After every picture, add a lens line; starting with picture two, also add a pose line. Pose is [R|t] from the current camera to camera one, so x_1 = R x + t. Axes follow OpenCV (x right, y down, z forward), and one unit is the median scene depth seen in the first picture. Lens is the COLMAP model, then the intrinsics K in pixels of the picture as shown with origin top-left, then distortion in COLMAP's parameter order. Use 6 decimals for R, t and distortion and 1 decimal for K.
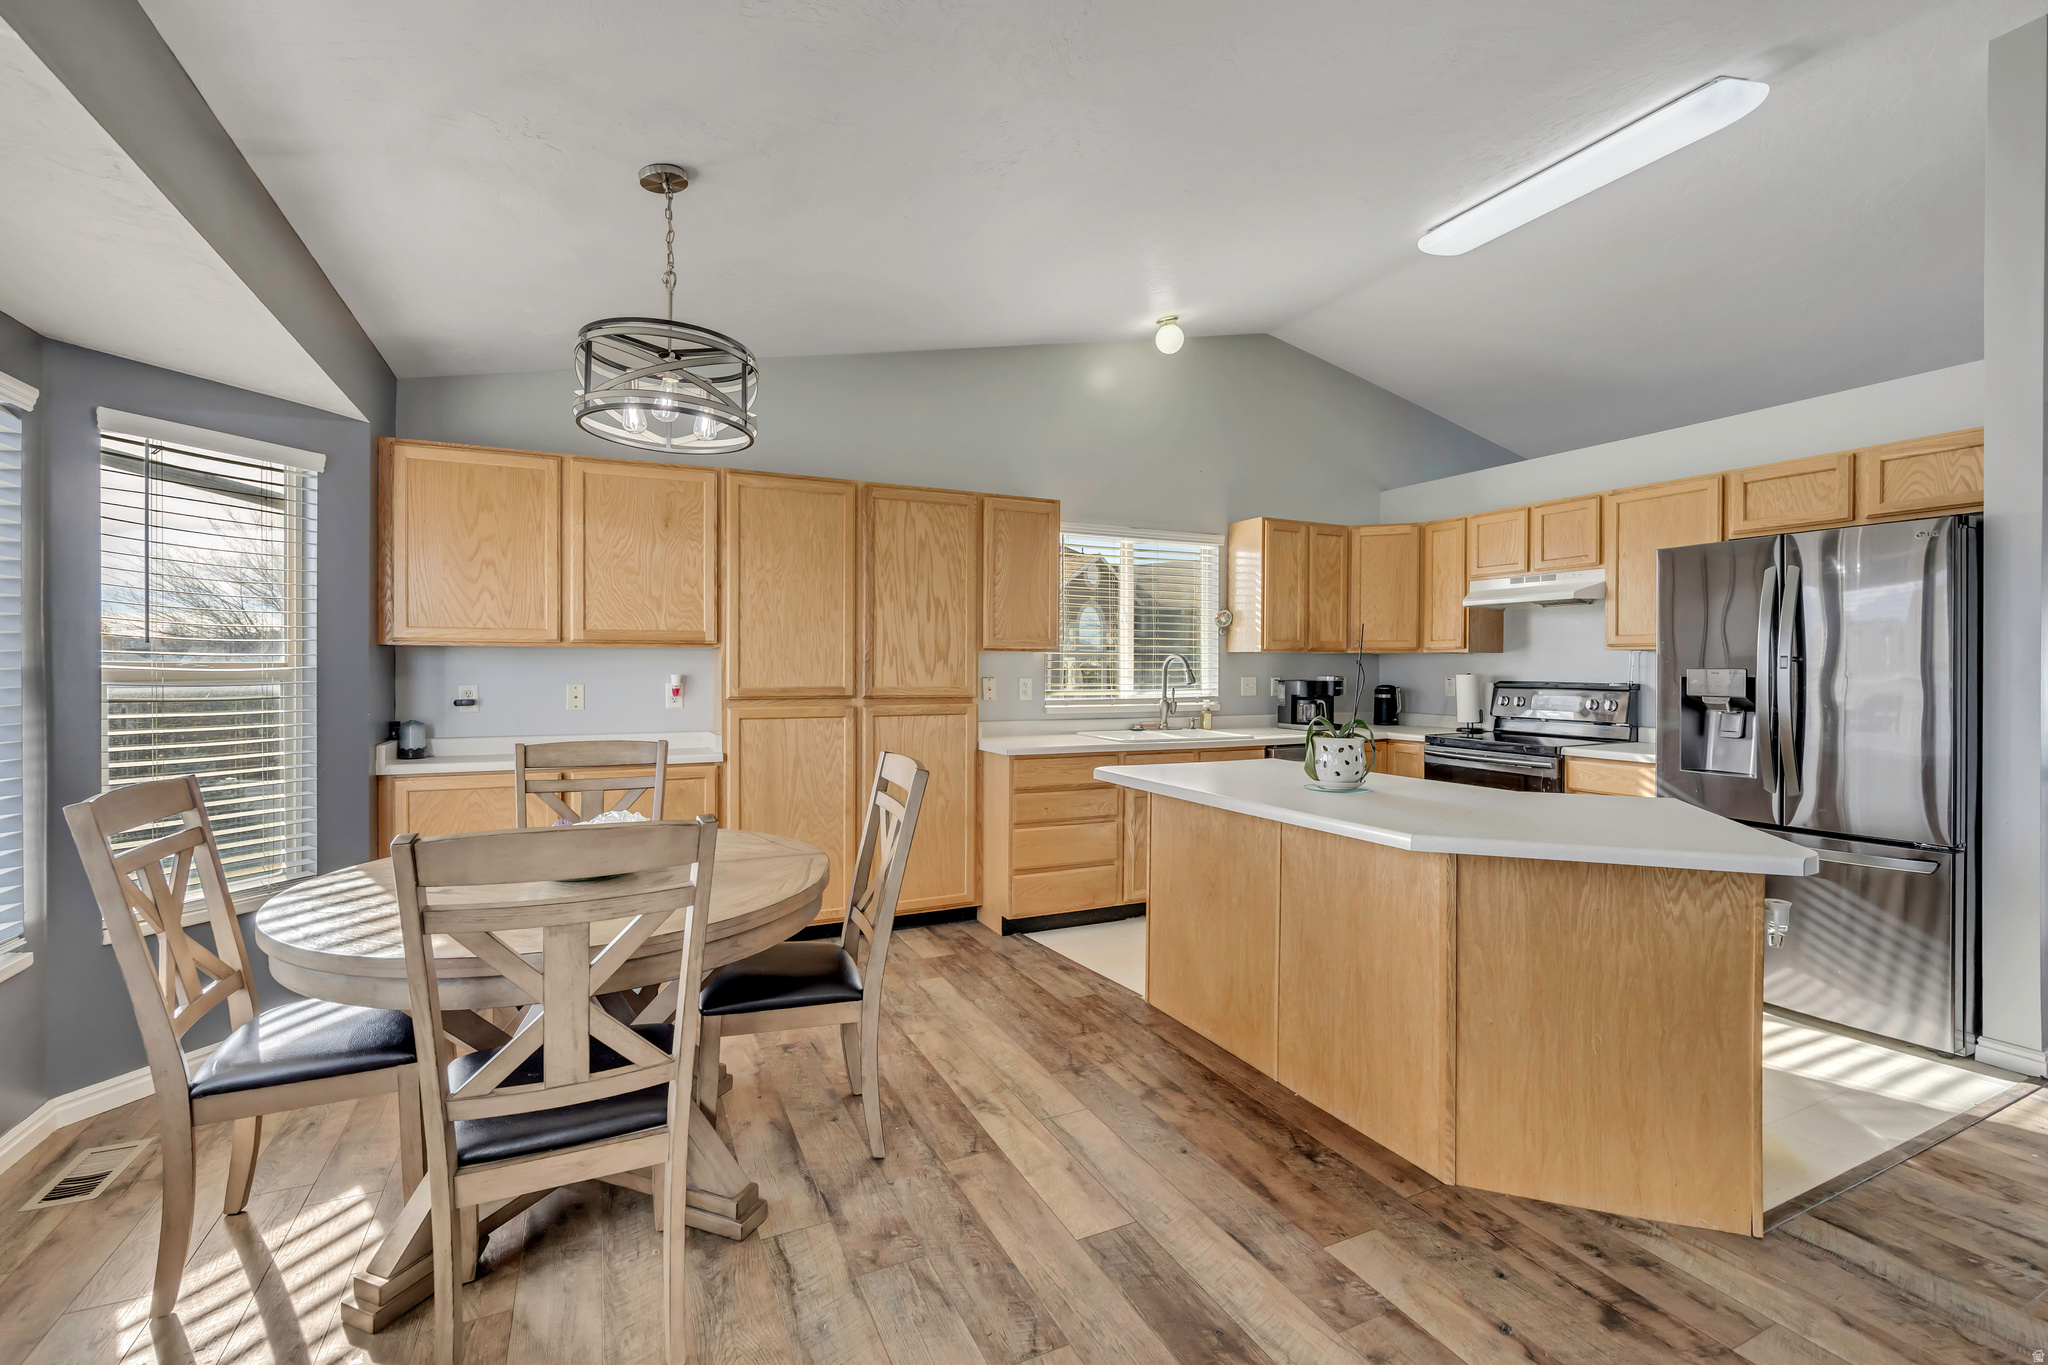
lens RADIAL K [[906.5, 0, 1032.1], [0, 906.5, 685.9], [0, 0, 1]] dist [-0.008236, 0.000626]
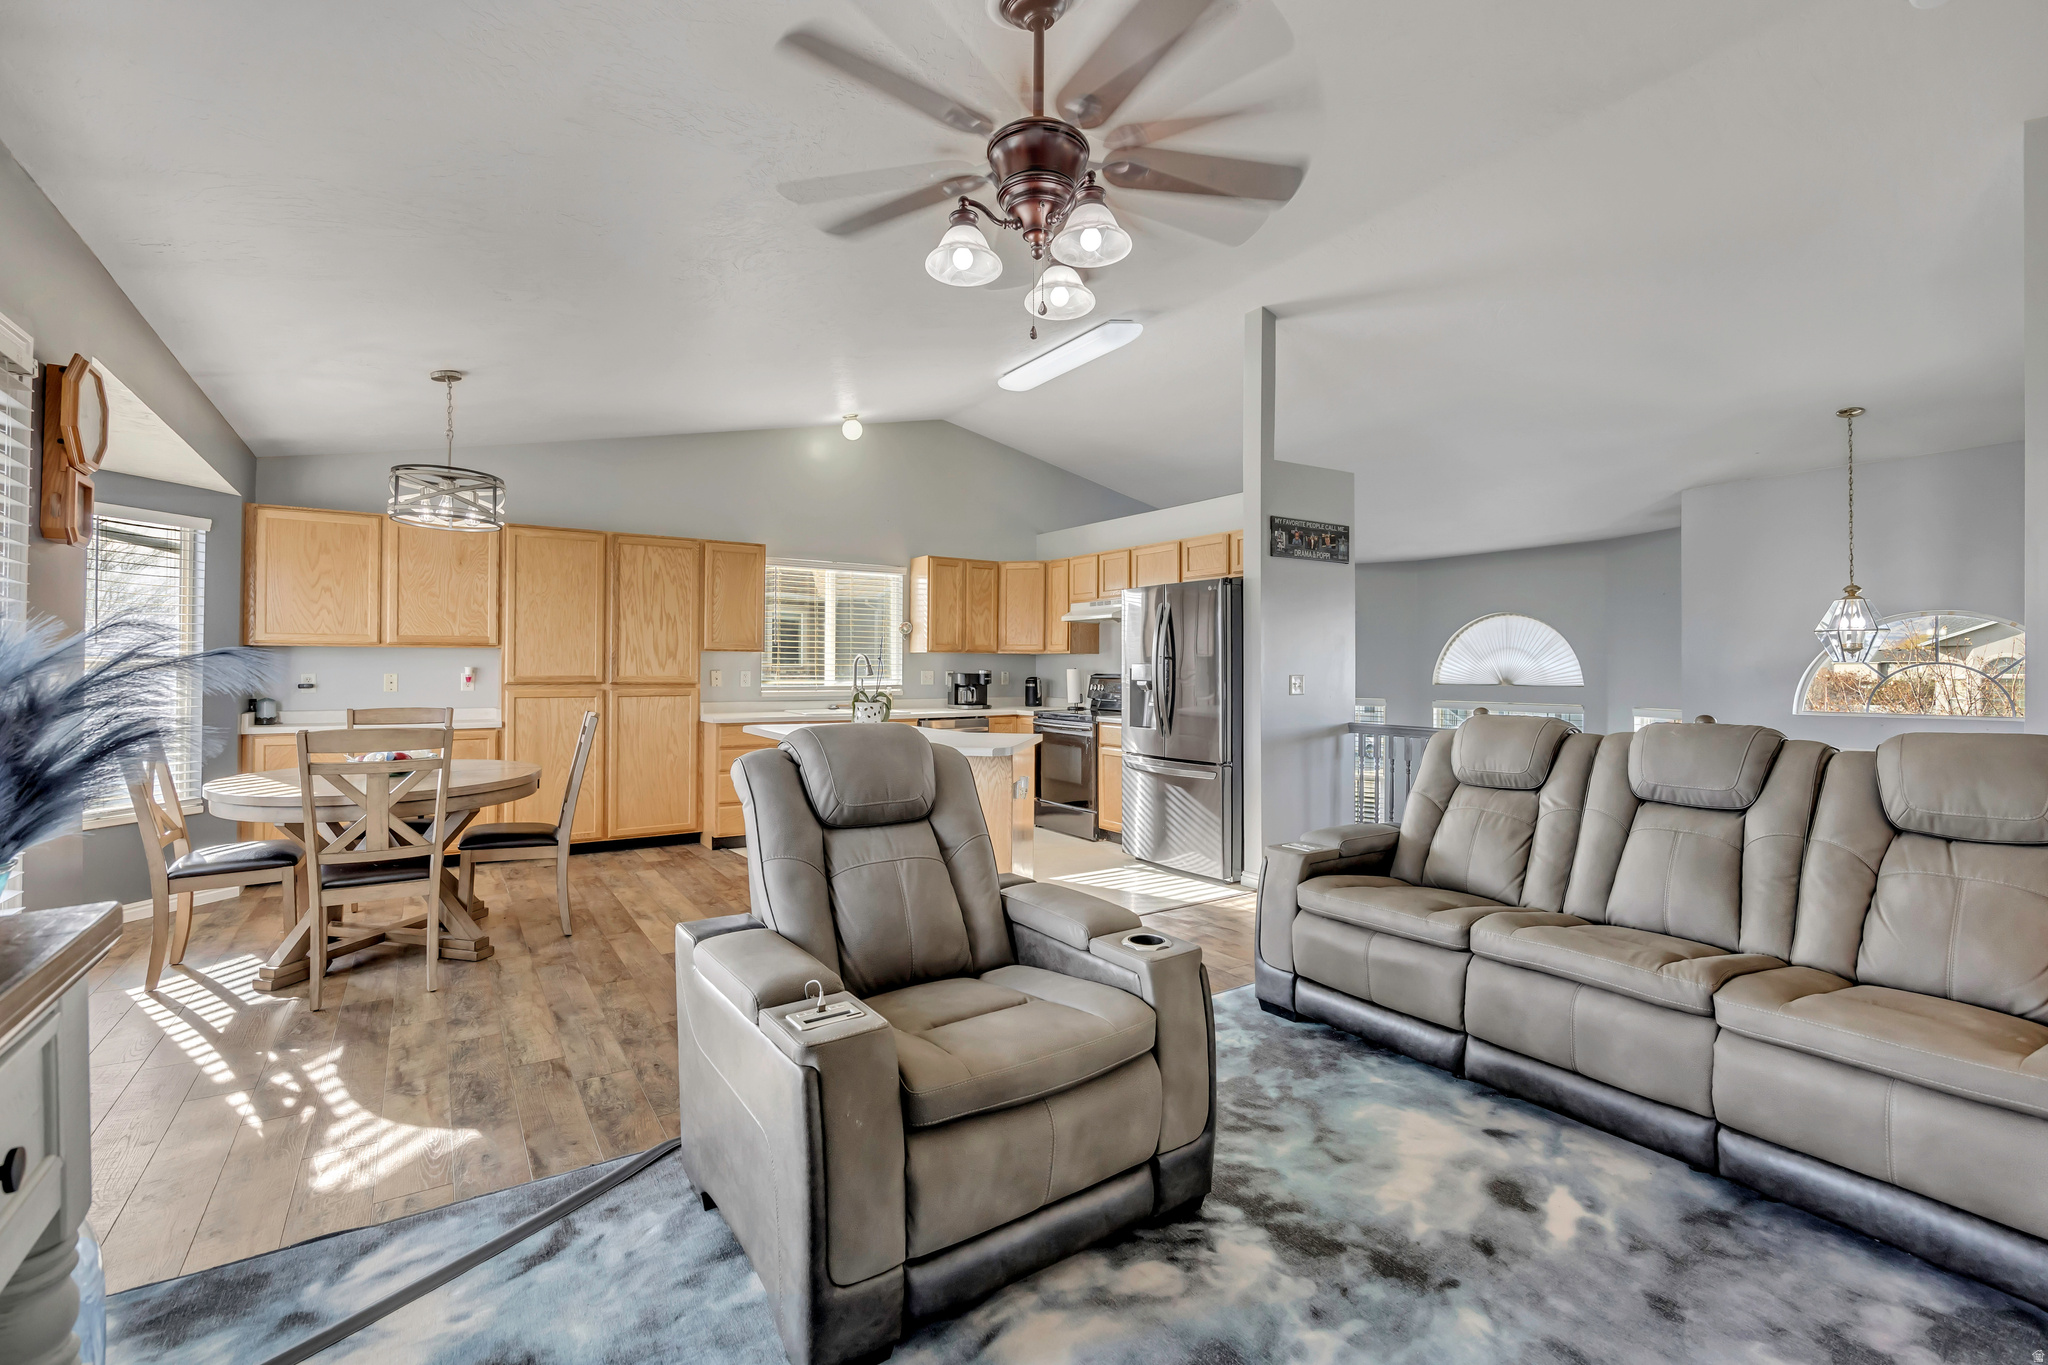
lens RADIAL K [[906.5, 0, 1026.2], [0, 906.5, 672.0], [0, 0, 1]] dist [-0.008236, 0.000626]
pose [[0.990599, 0.001904, 0.136786, 0.267503], [0.000015, 0.999902, -0.014023, 0.014997], [-0.136799, 0.013893, 0.990501, -0.499608]]
